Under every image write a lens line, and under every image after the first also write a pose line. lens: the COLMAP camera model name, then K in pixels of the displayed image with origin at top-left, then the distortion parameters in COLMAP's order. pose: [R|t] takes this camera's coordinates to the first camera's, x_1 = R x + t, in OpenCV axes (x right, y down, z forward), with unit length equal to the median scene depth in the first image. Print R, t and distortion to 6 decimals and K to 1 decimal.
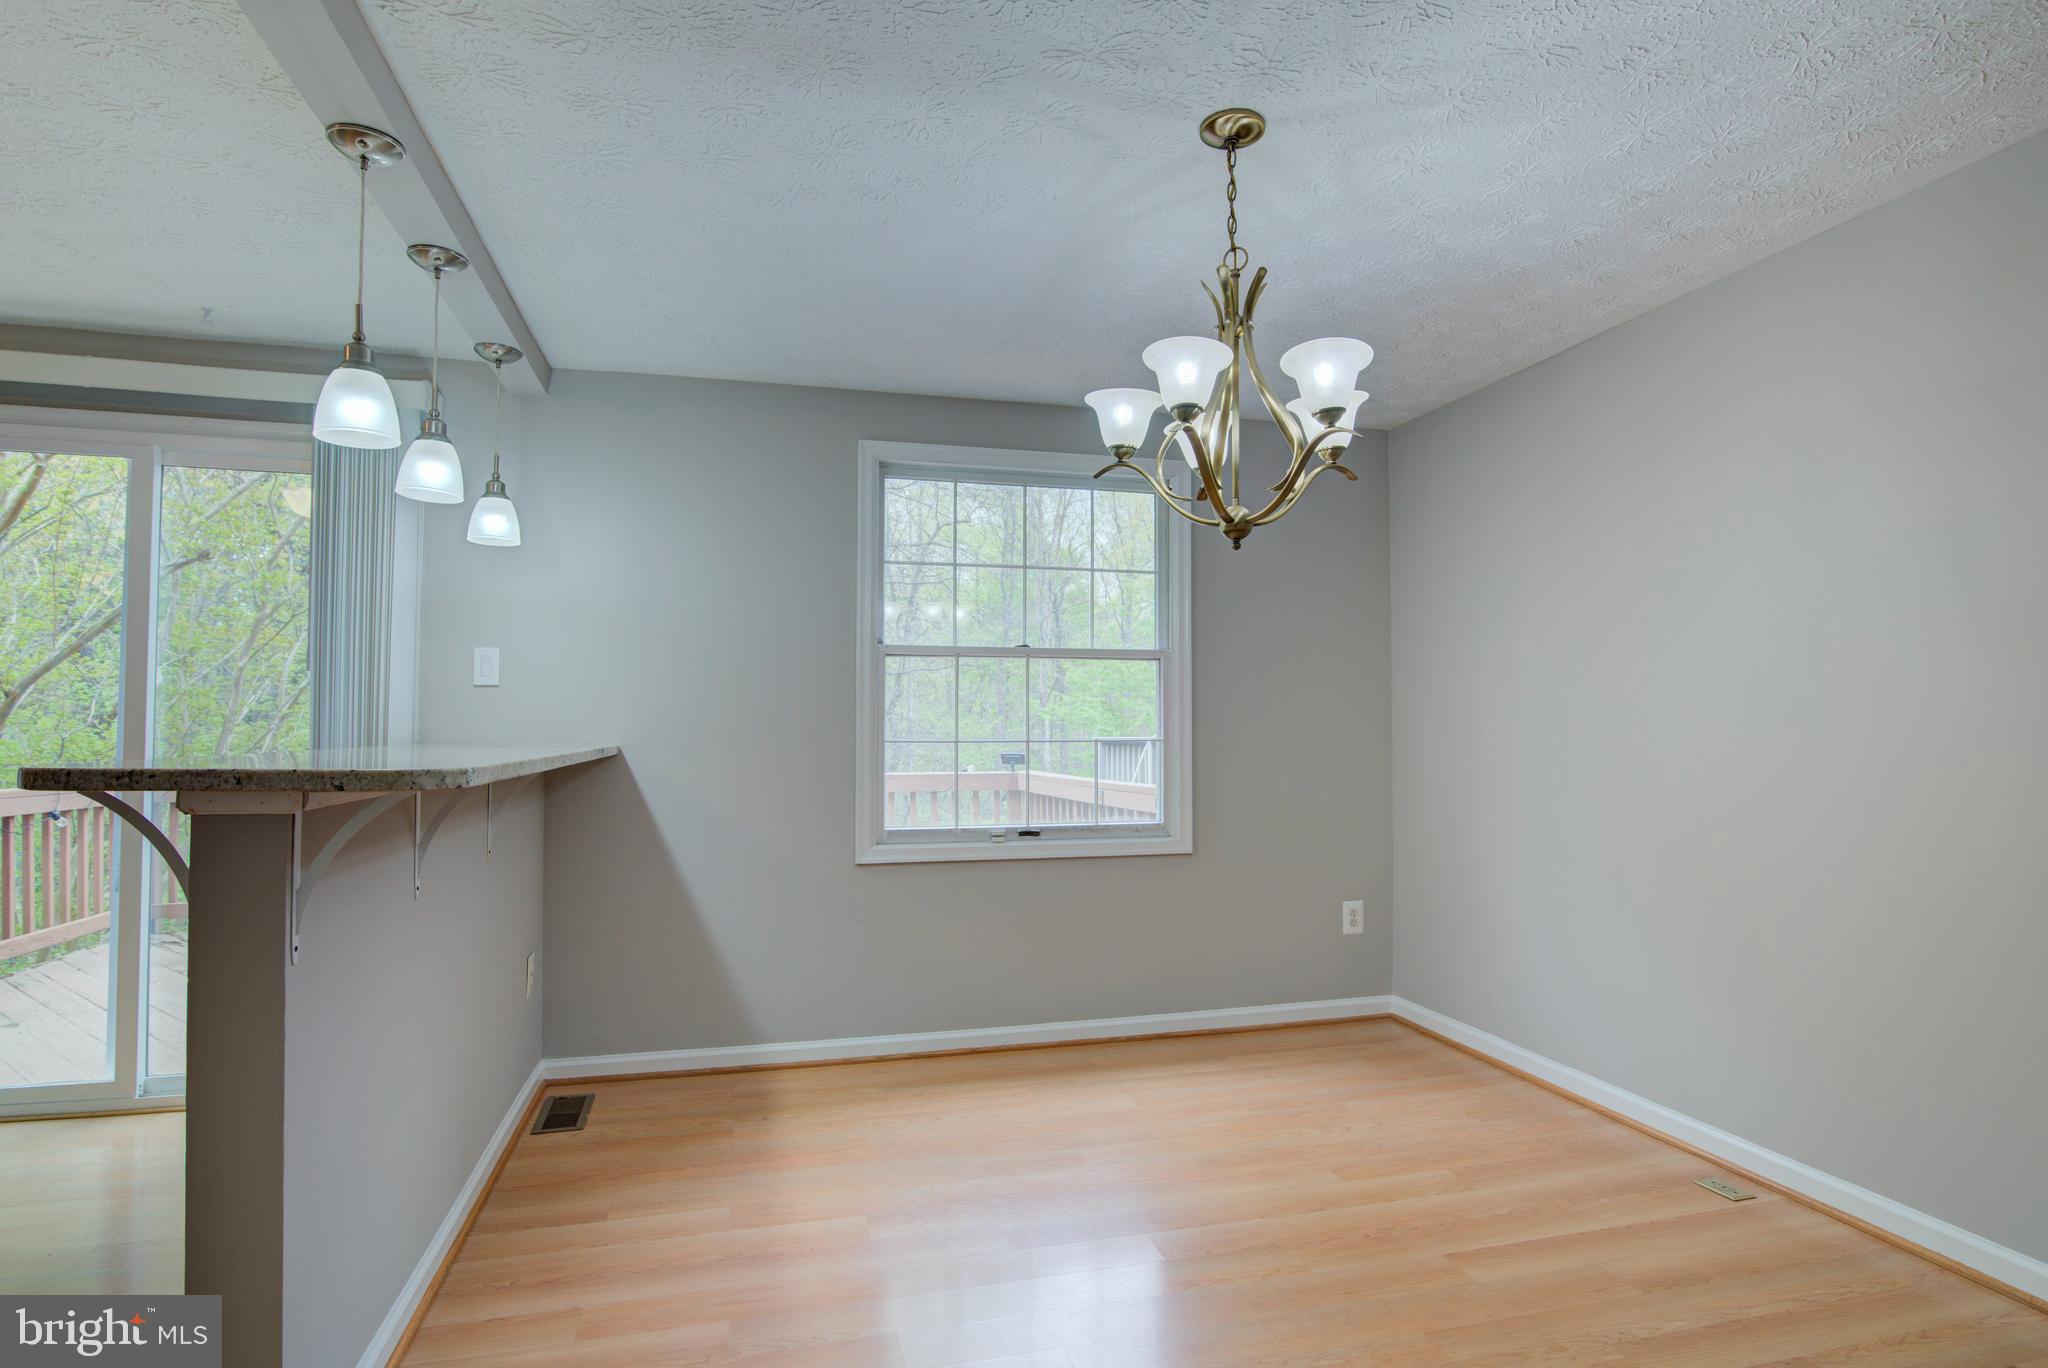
lens RADIAL K [[1056.4, 0, 1038.8], [0, 1056.4, 695.3], [0, 0, 1]] dist [-0.022361, -0.000534]
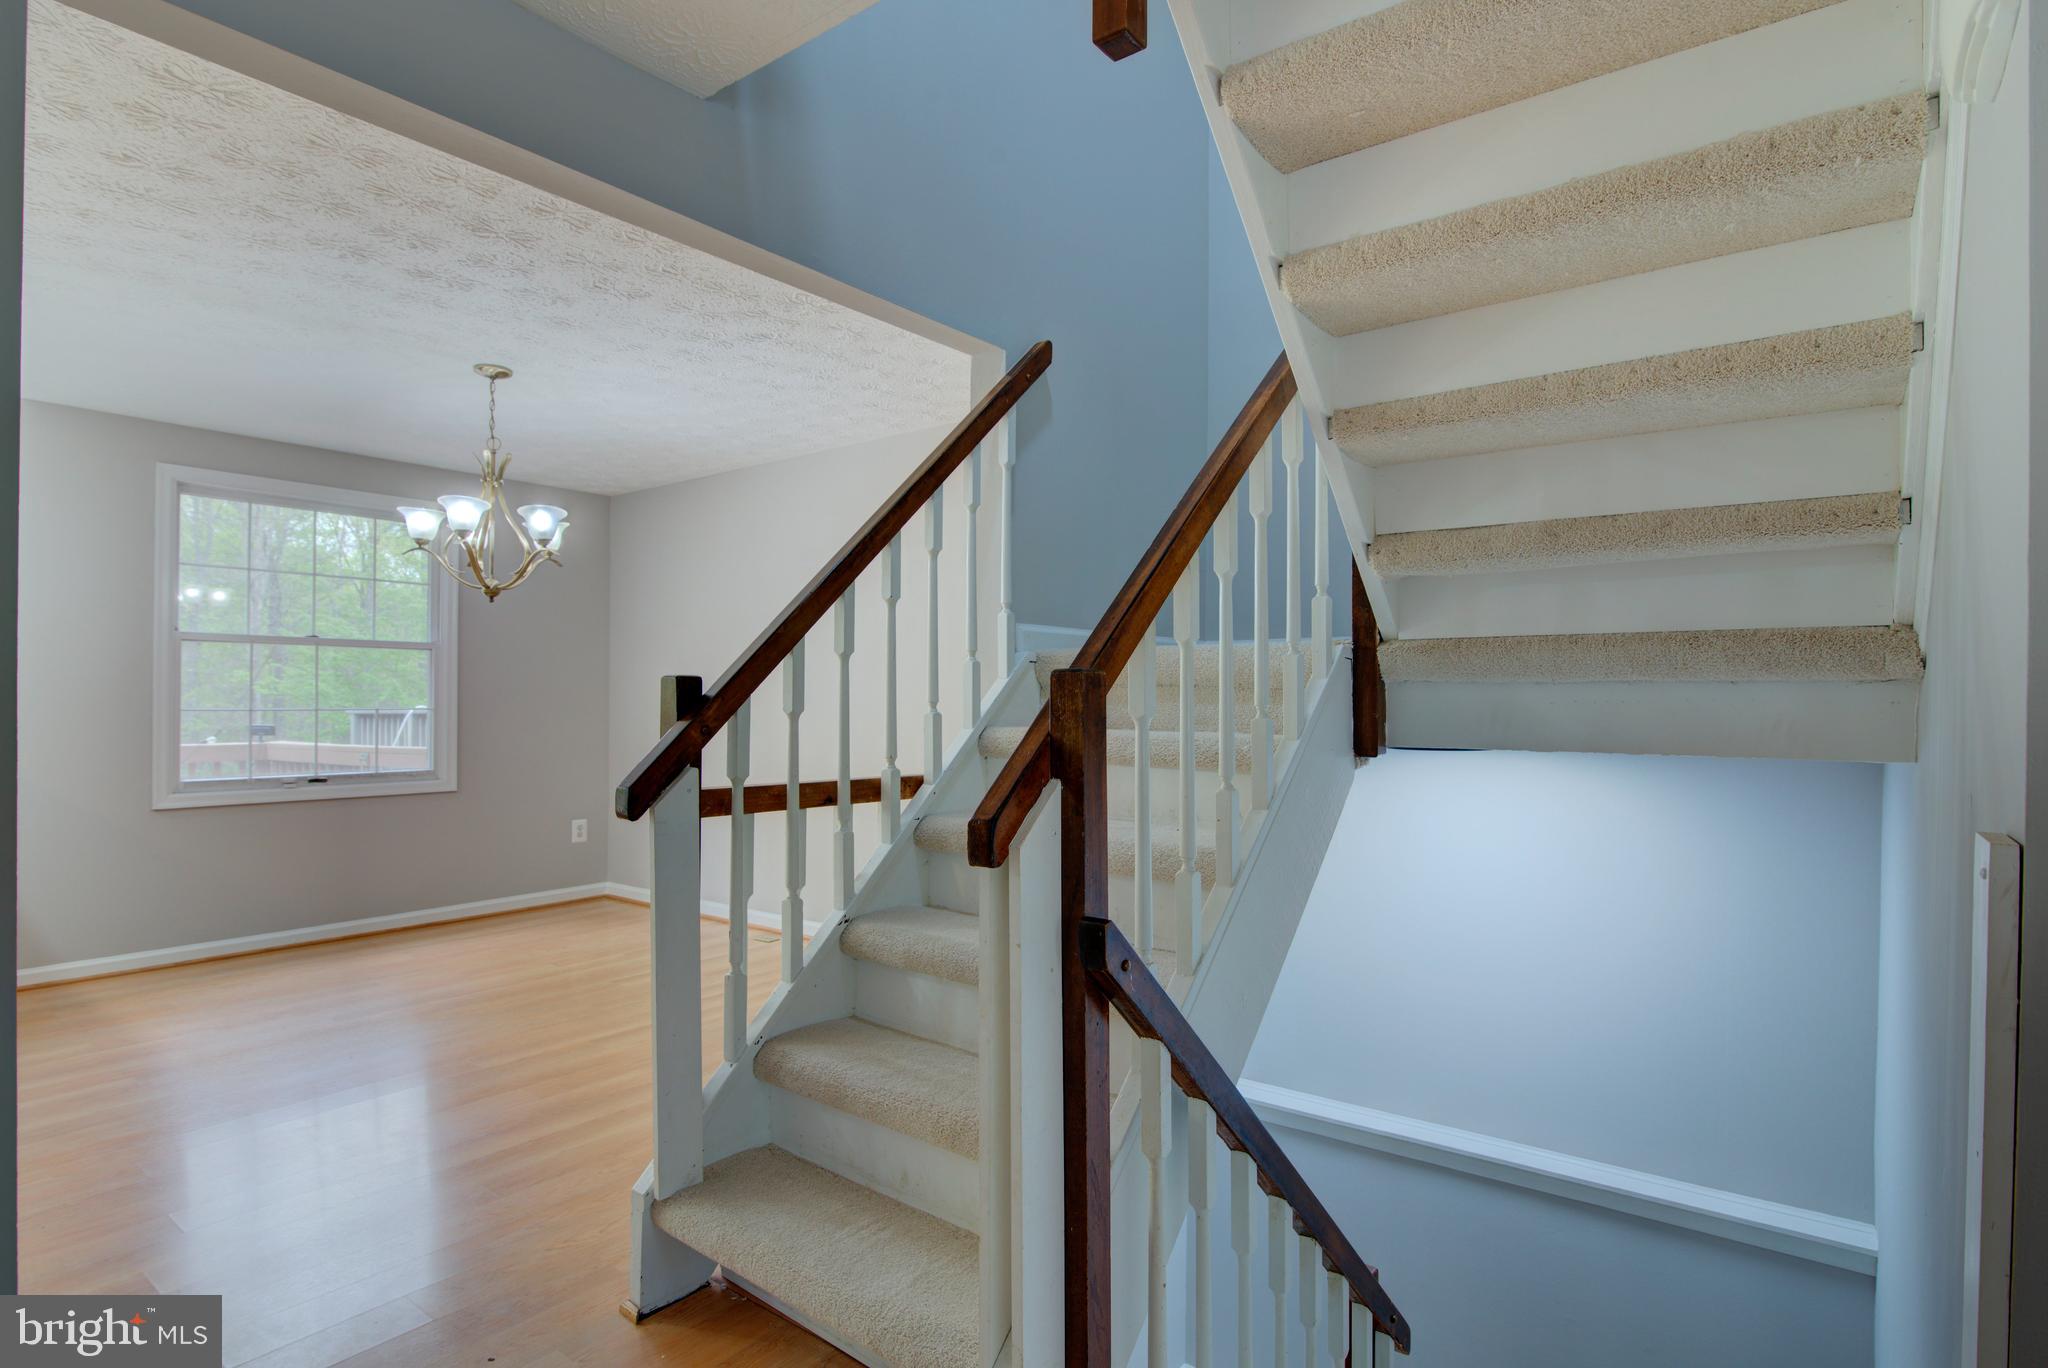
lens RADIAL K [[1056.4, 0, 1038.8], [0, 1056.4, 695.3], [0, 0, 1]] dist [-0.022361, -0.000534]
pose [[0.790050, 0.006920, 0.613003, -0.098152], [-0.021009, 0.999655, 0.015793, -0.013609], [-0.612682, -0.025356, 0.789923, -0.566416]]
